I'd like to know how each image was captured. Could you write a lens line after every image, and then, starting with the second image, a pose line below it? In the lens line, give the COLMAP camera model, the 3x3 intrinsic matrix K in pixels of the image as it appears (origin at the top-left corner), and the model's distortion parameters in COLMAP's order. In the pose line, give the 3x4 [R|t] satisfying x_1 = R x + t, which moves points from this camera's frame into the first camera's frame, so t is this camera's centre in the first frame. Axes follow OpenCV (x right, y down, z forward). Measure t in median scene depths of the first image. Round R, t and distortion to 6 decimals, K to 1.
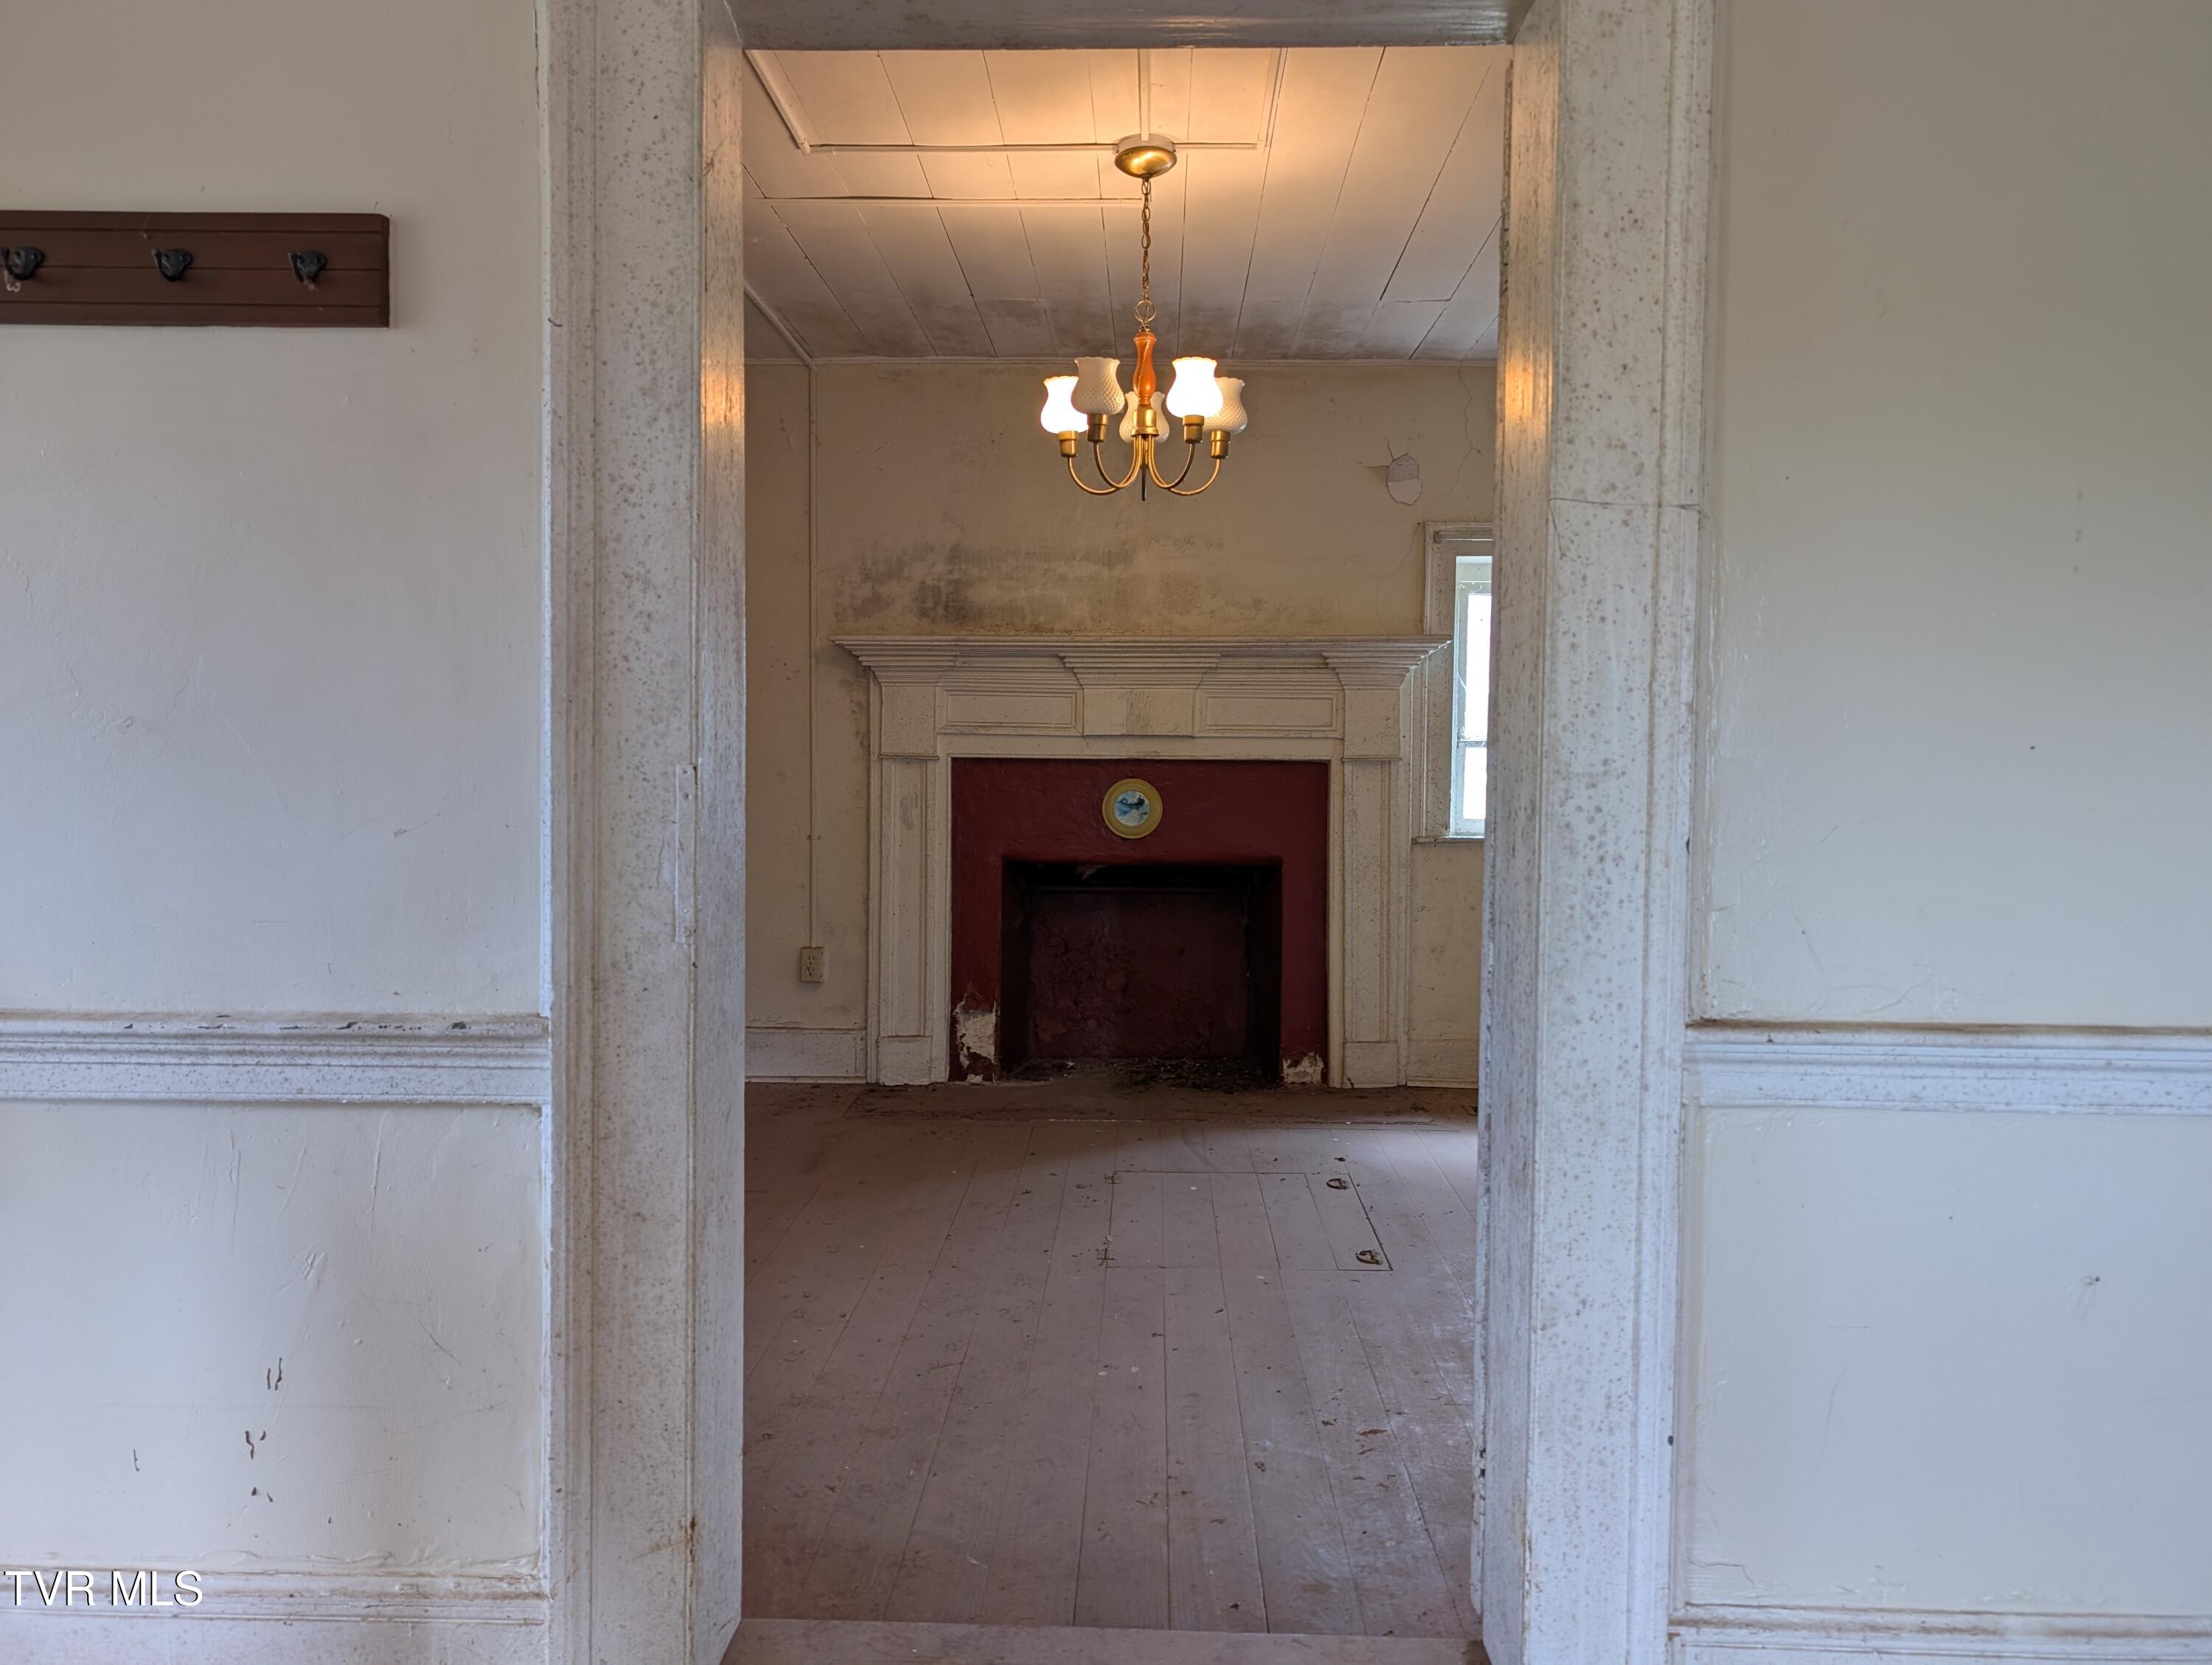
lens RADIAL K [[1596.7, 0, 1115.0], [0, 1596.7, 838.9], [0, 0, 1]] dist [0.035752, -0.043523]
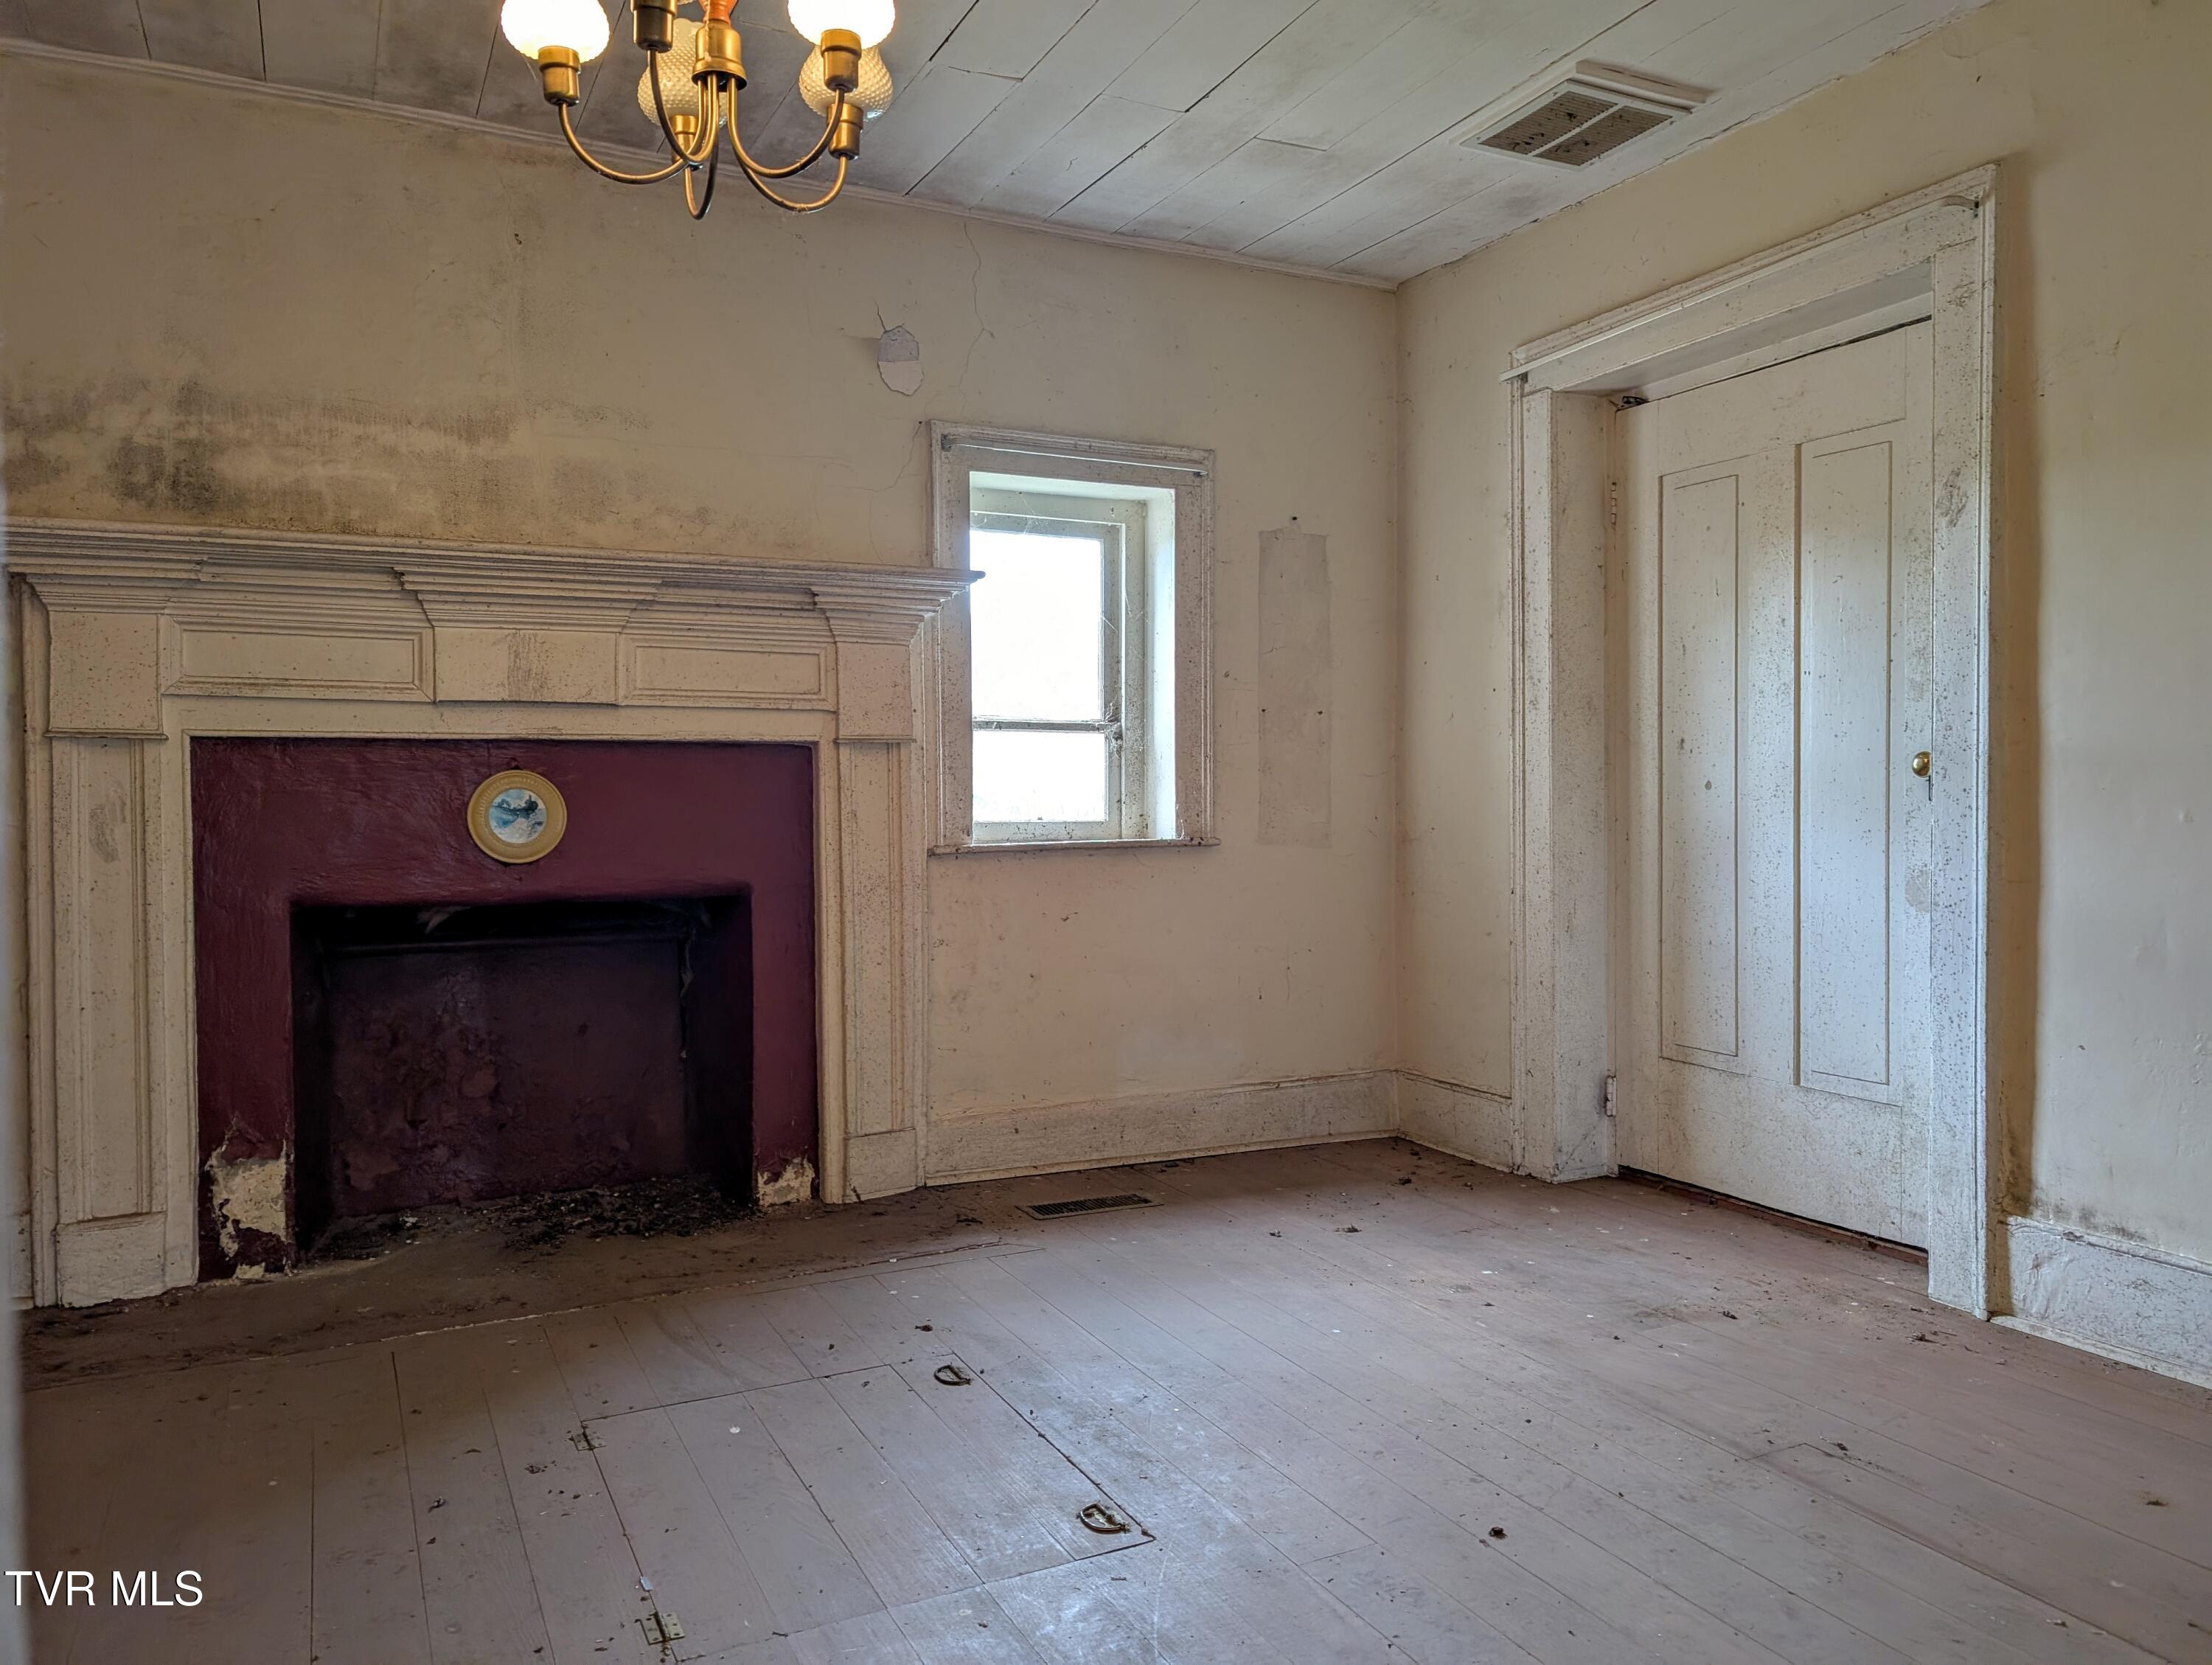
lens RADIAL K [[1596.7, 0, 1130.0], [0, 1596.7, 831.2], [0, 0, 1]] dist [0.035752, -0.043523]
pose [[0.881085, -0.026006, 0.472243, -0.078228], [0.038014, 0.999151, -0.015901, 0.006823], [-0.471428, 0.031962, 0.881325, 0.309613]]
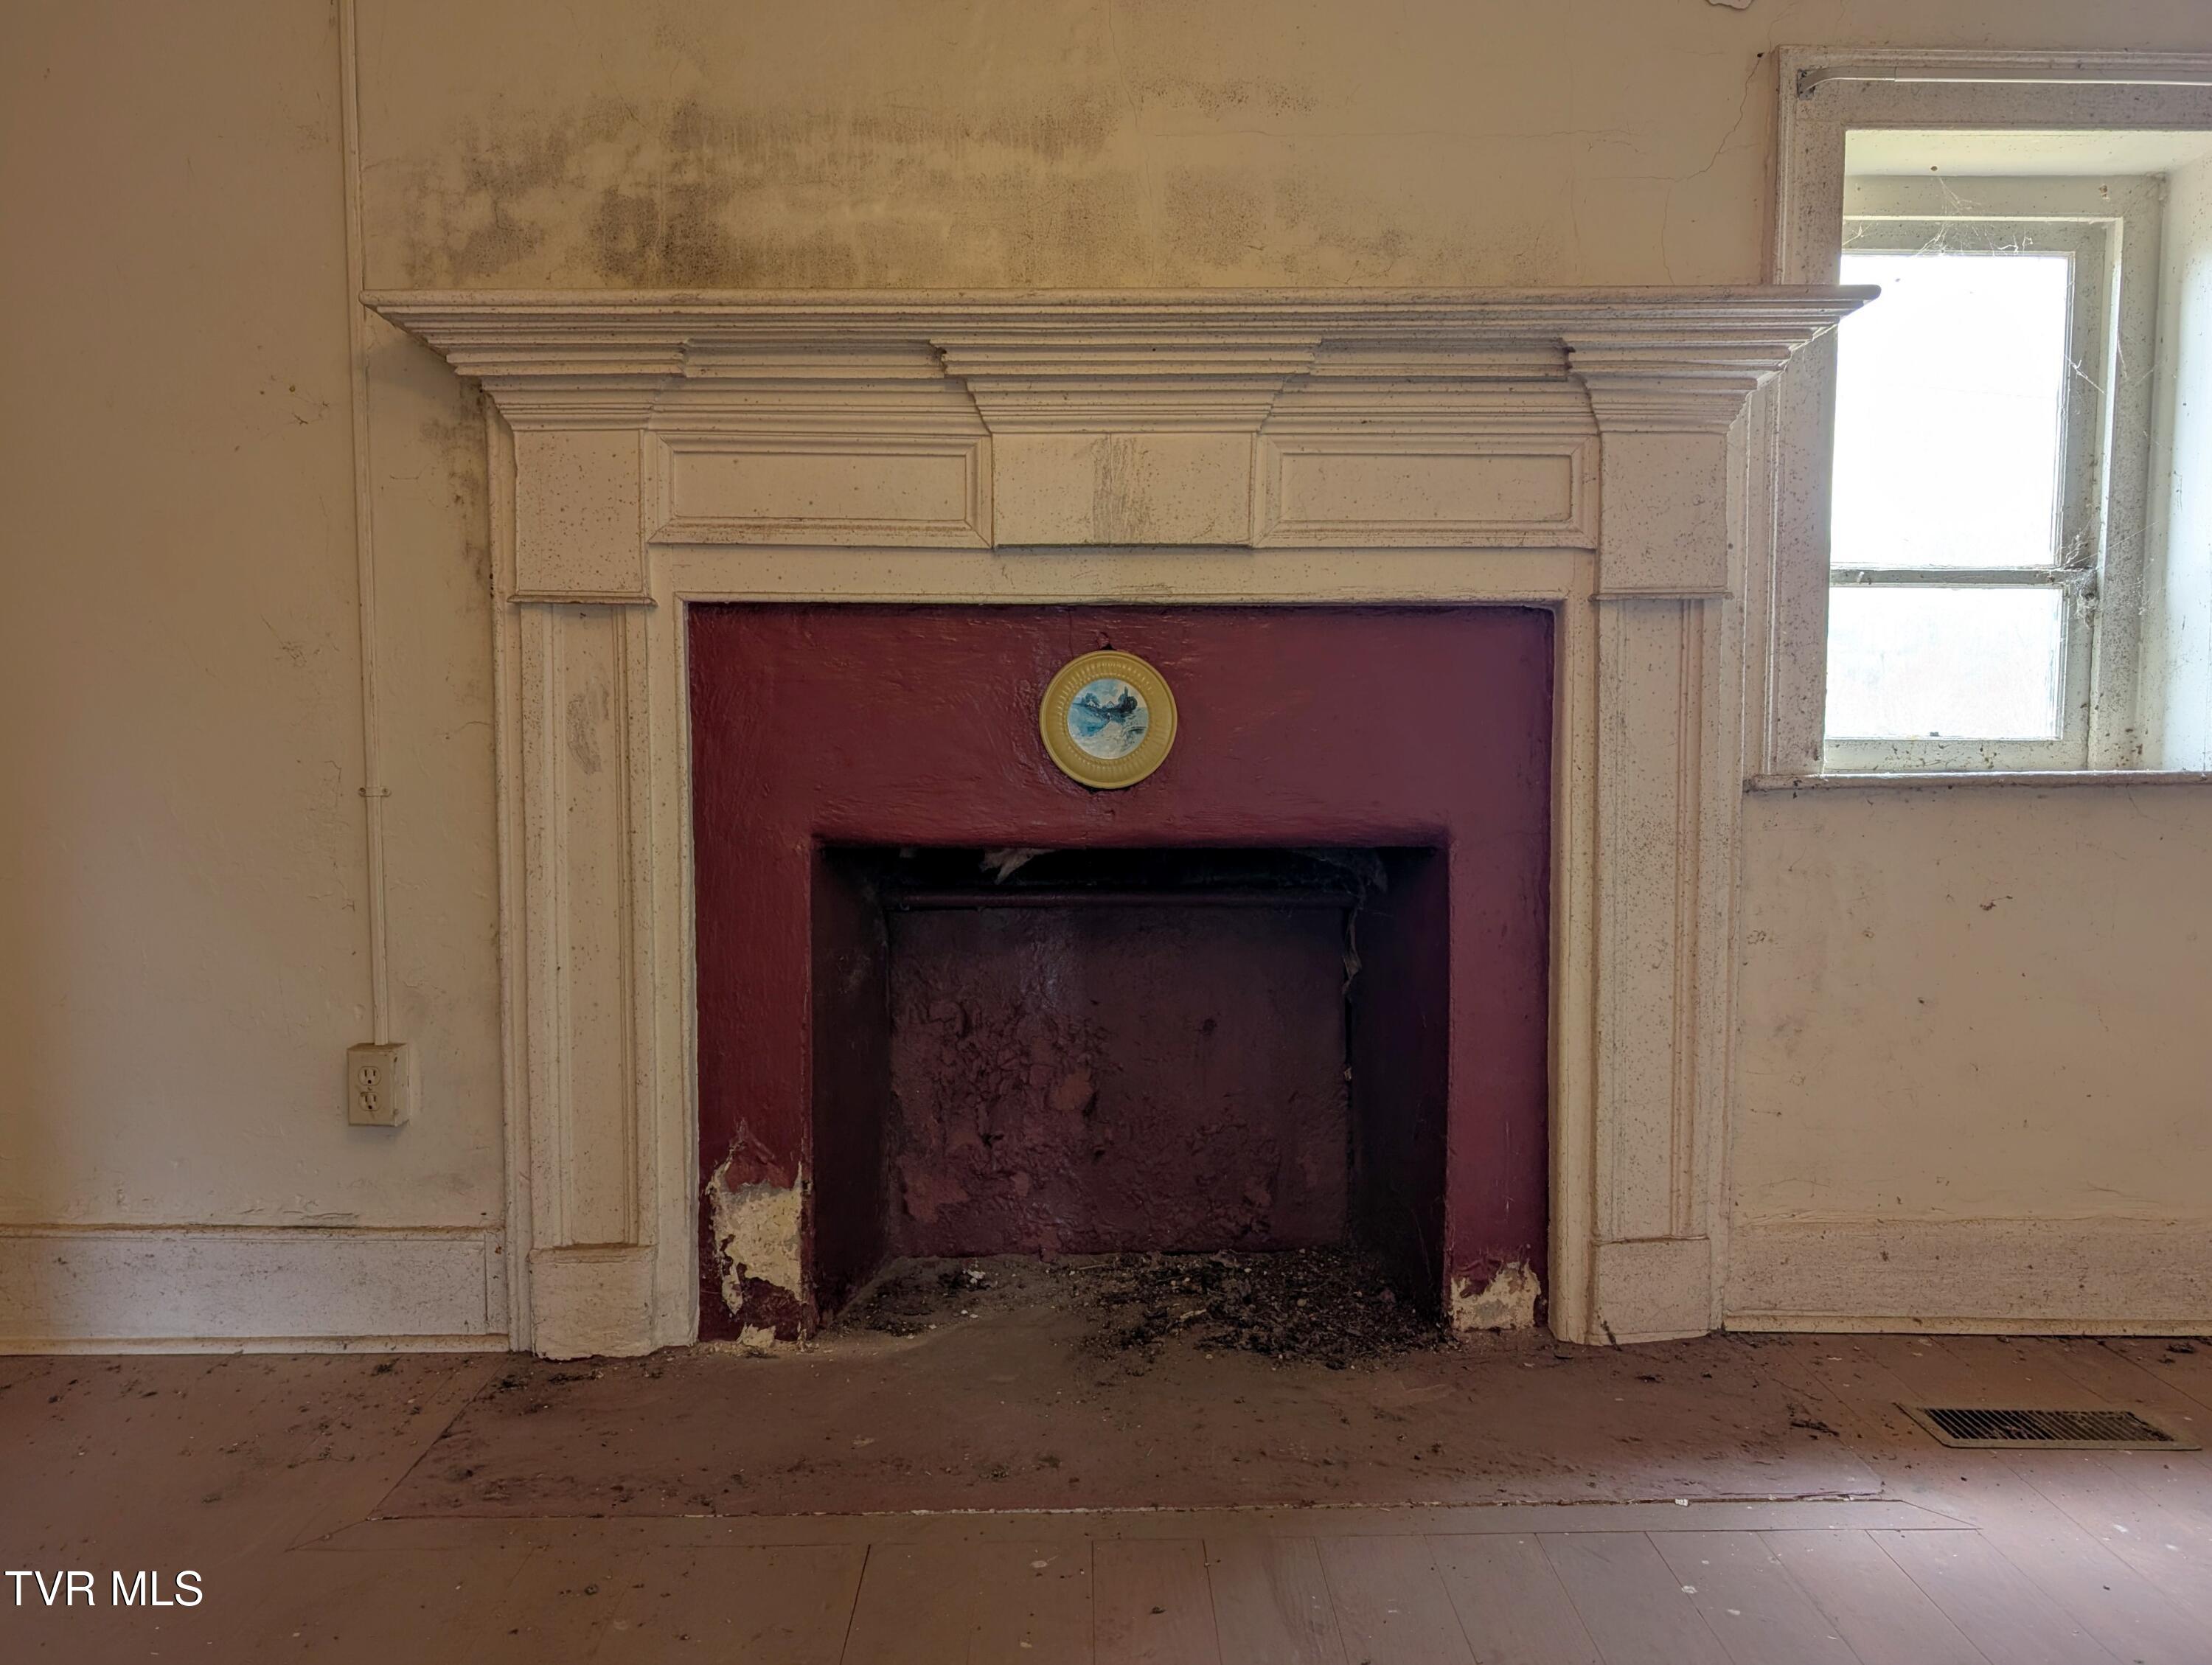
lens RADIAL K [[1596.7, 0, 1098.5], [0, 1596.7, 835.7], [0, 0, 1]] dist [0.035752, -0.043523]
pose [[0.999447, -0.011838, 0.031061, -0.005744], [0.011403, 0.999835, 0.014134, 0.006868], [-0.031223, -0.013772, 0.999418, 0.564338]]
